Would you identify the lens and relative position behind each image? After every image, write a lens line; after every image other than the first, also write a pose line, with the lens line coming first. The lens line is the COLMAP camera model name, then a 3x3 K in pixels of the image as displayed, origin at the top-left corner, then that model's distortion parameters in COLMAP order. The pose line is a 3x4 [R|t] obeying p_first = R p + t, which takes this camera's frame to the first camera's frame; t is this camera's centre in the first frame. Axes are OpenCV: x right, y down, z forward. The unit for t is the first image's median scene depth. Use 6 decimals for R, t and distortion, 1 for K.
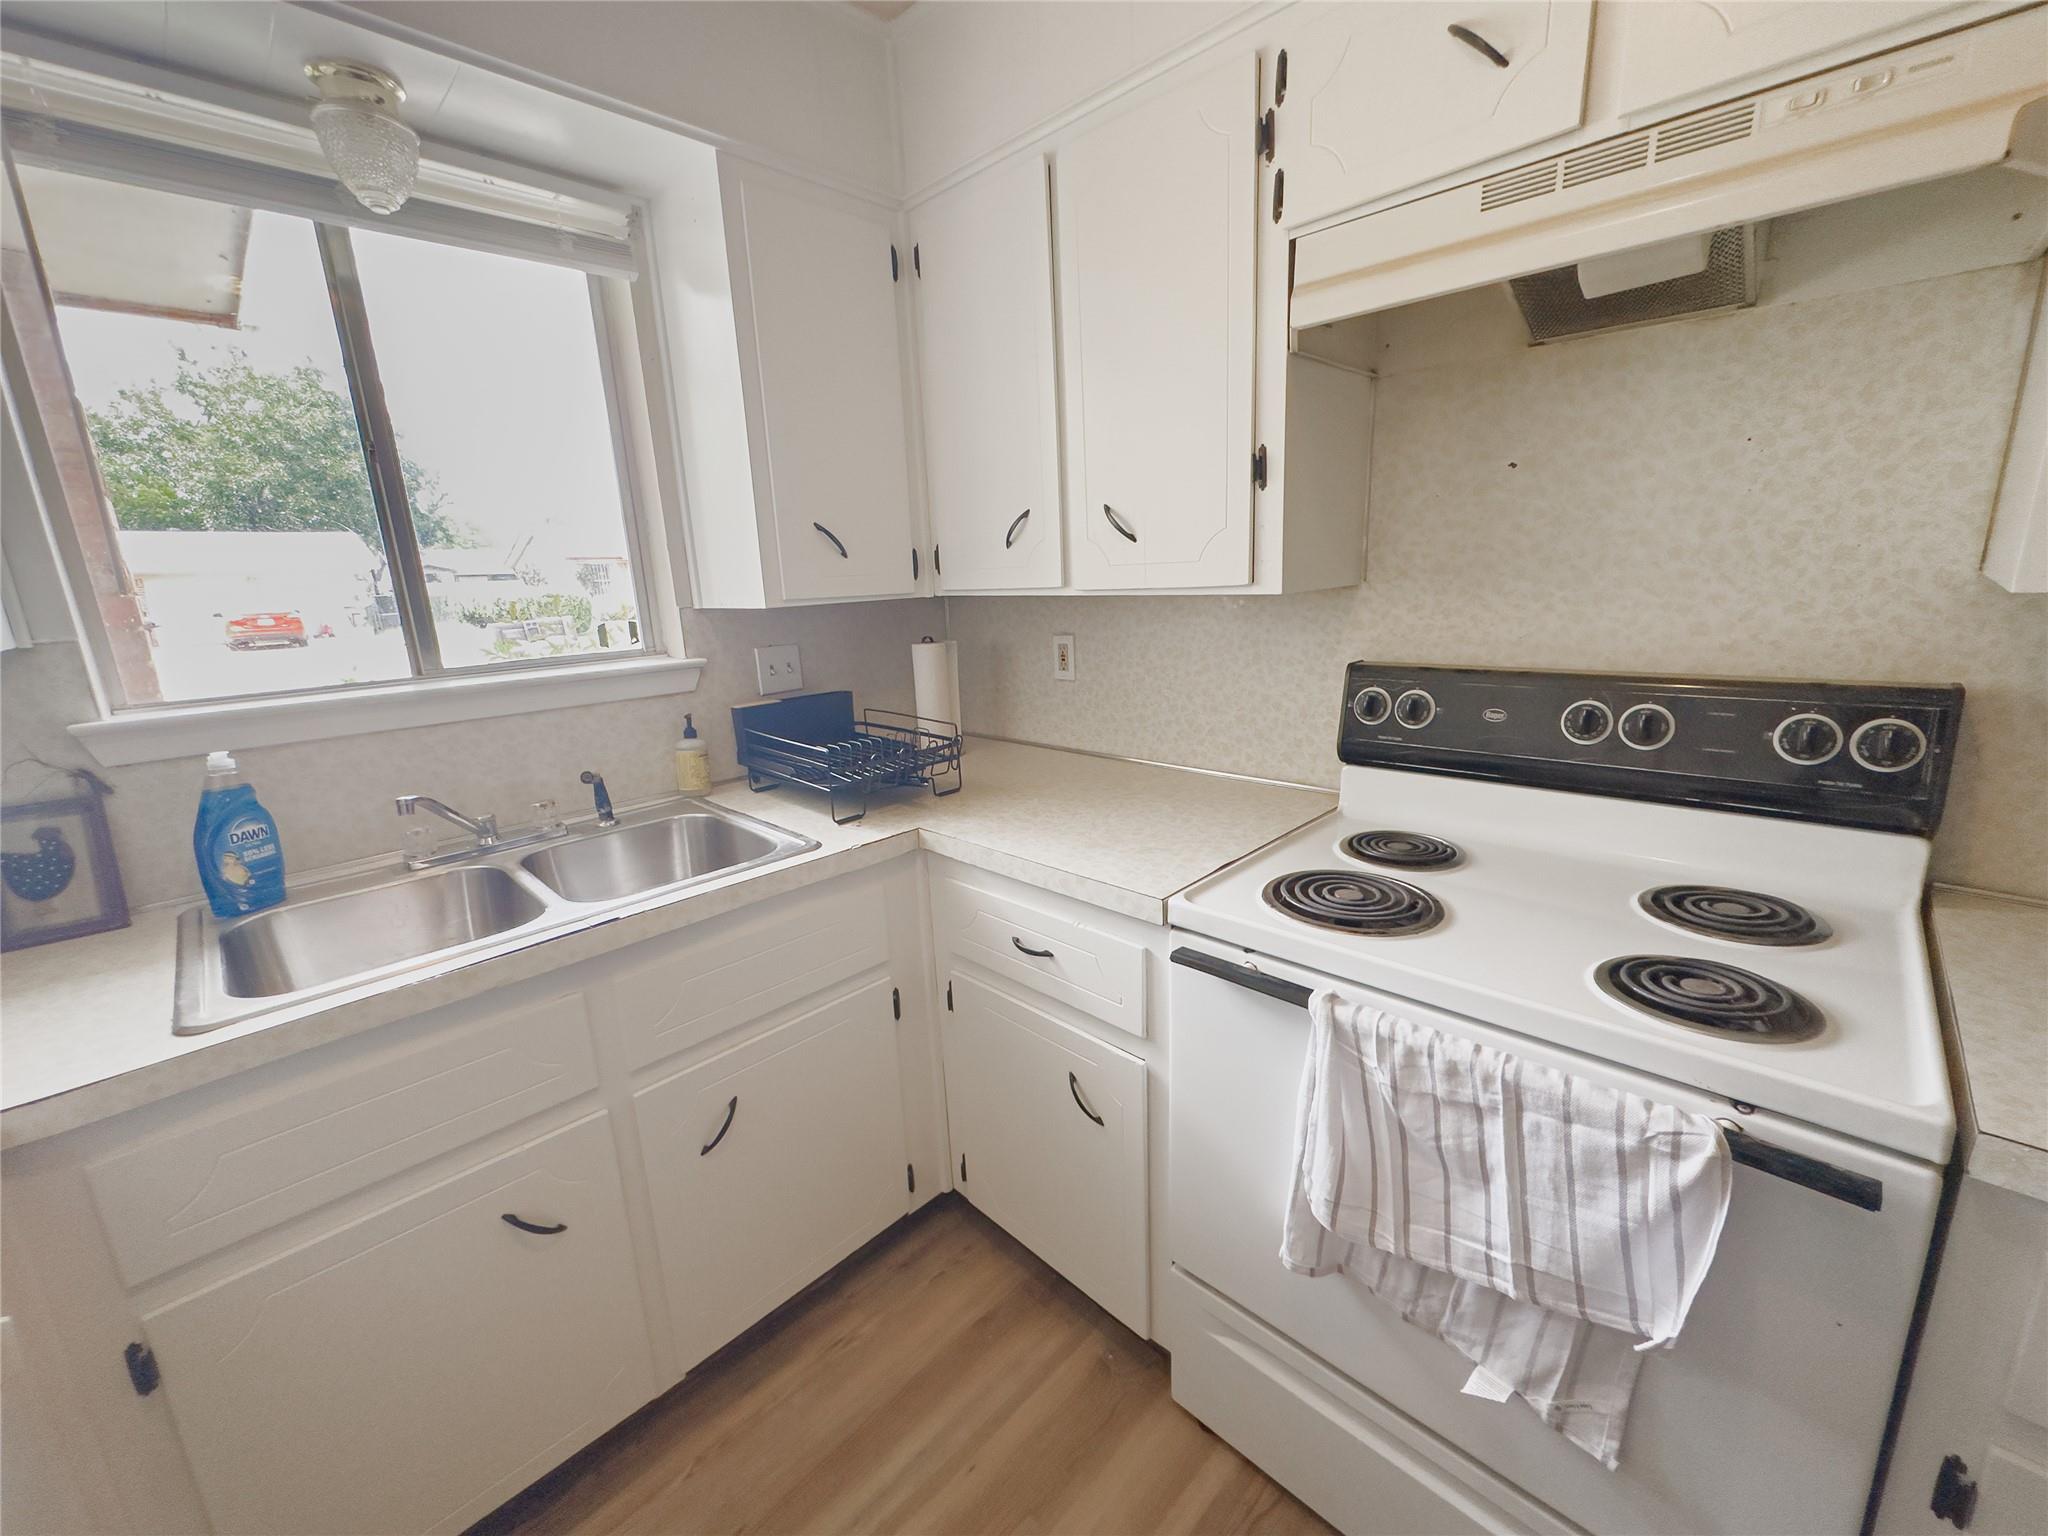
lens RADIAL K [[820.9, 0, 1022.3], [0, 820.9, 763.2], [0, 0, 1]] dist [0.002931, -0.000306]
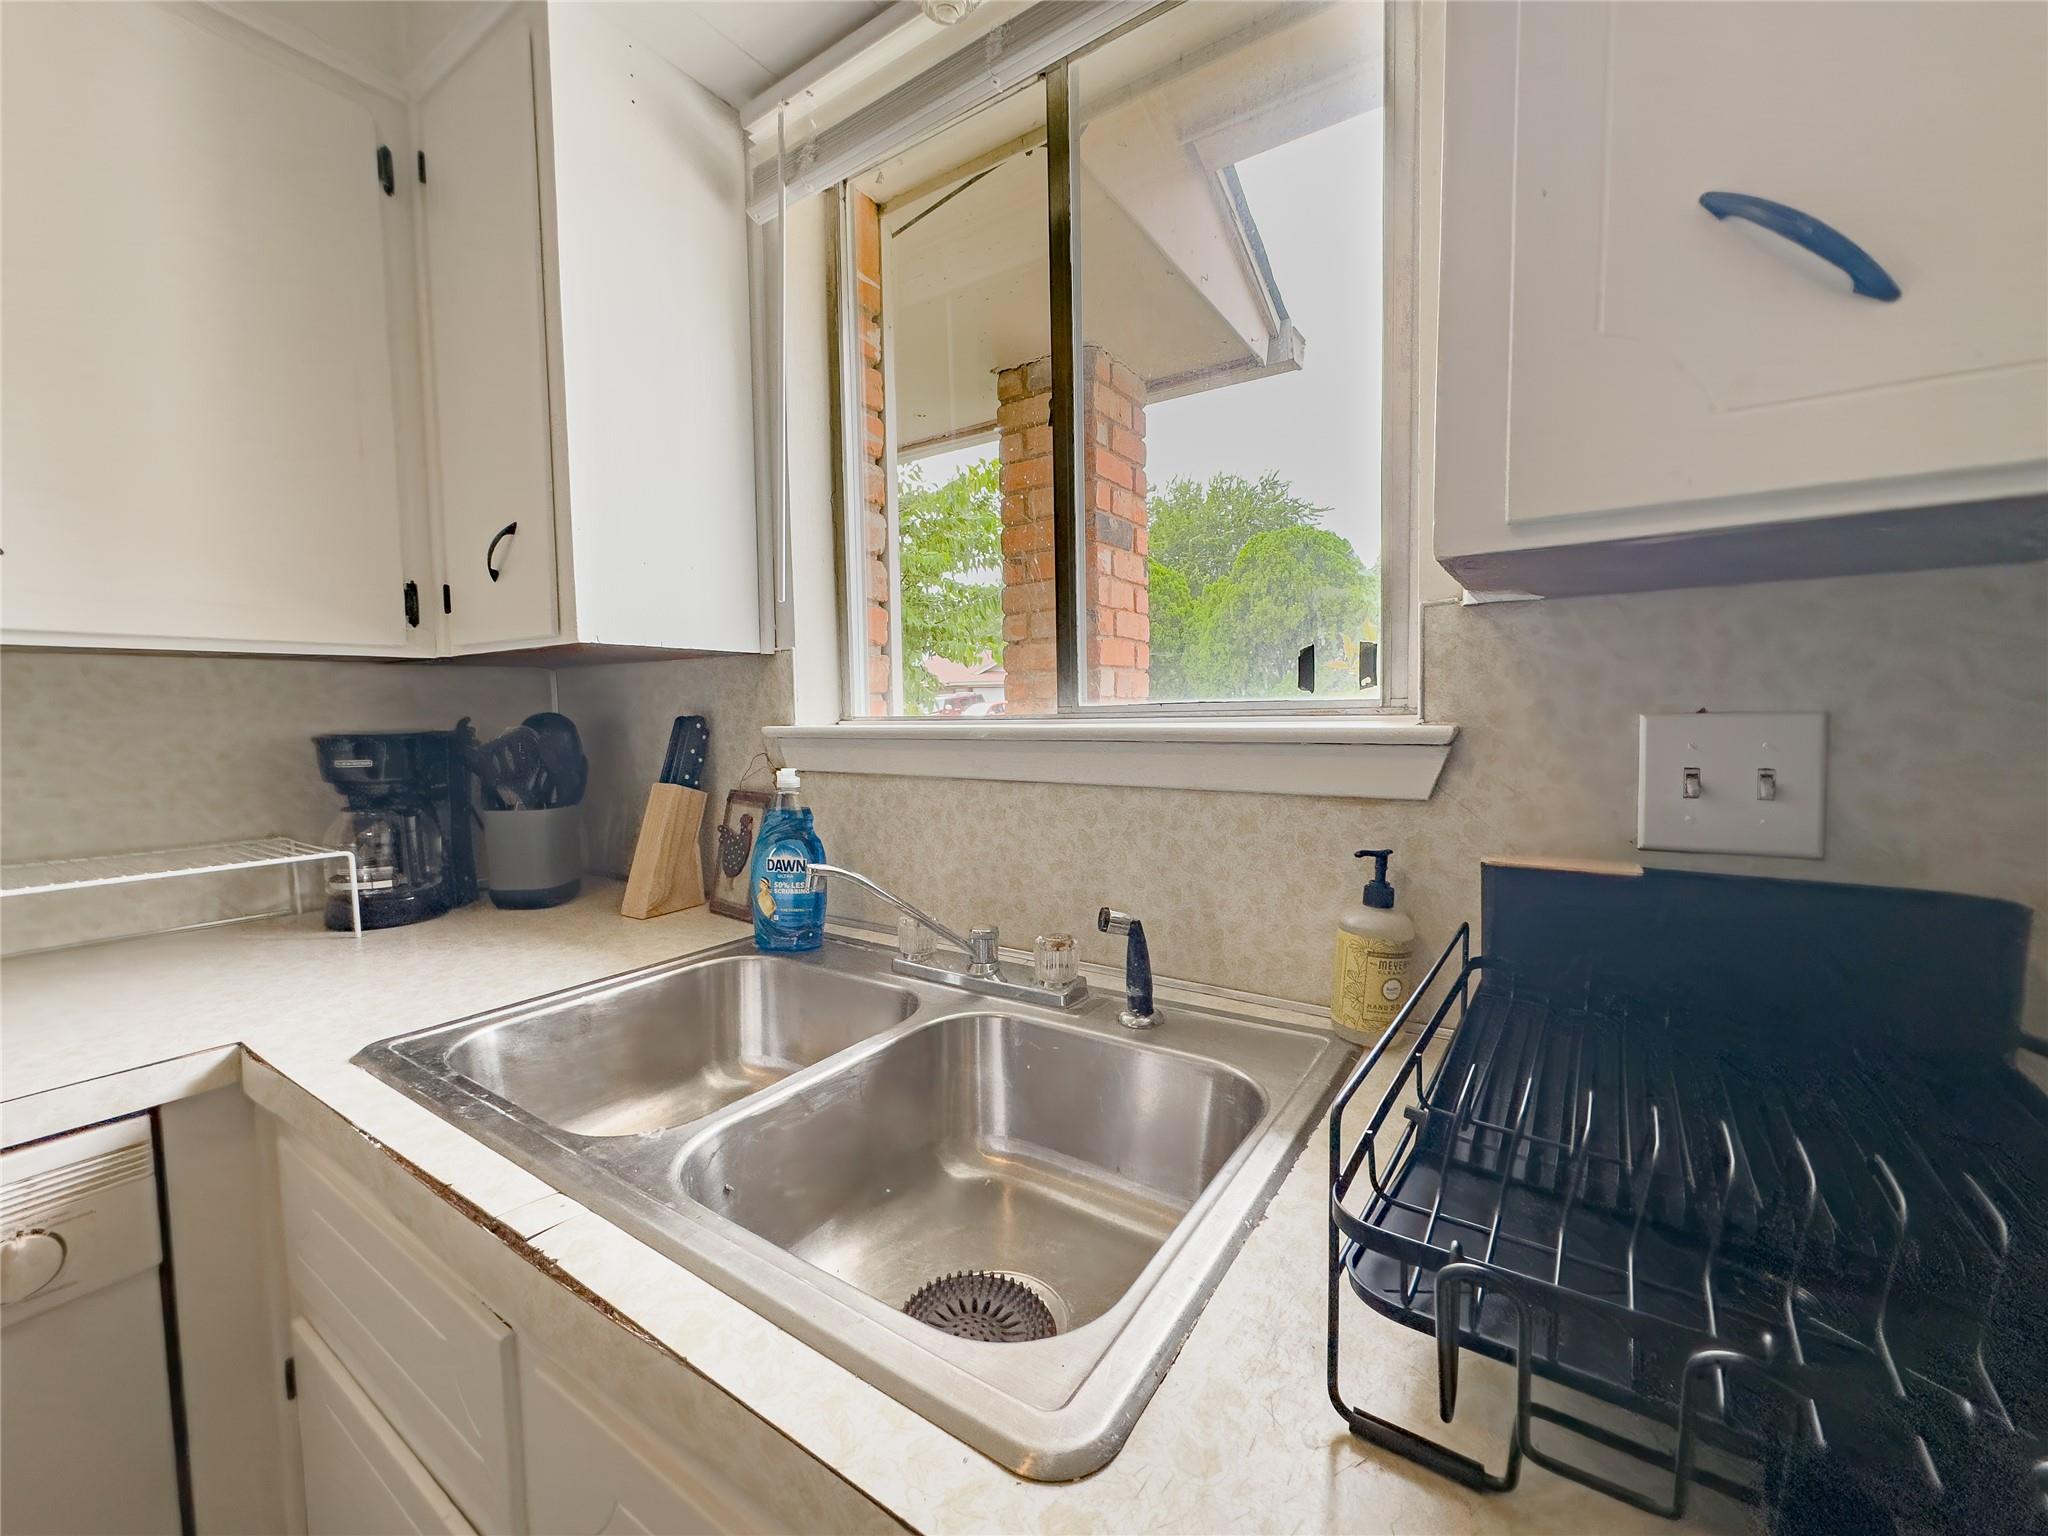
lens RADIAL K [[820.9, 0, 1018.3], [0, 820.9, 758.7], [0, 0, 1]] dist [0.002931, -0.000306]
pose [[0.190326, 0.099506, -0.976665, -0.037502], [-0.217433, 0.974415, 0.056904, -0.106447], [0.957339, 0.201529, 0.207093, 0.861686]]
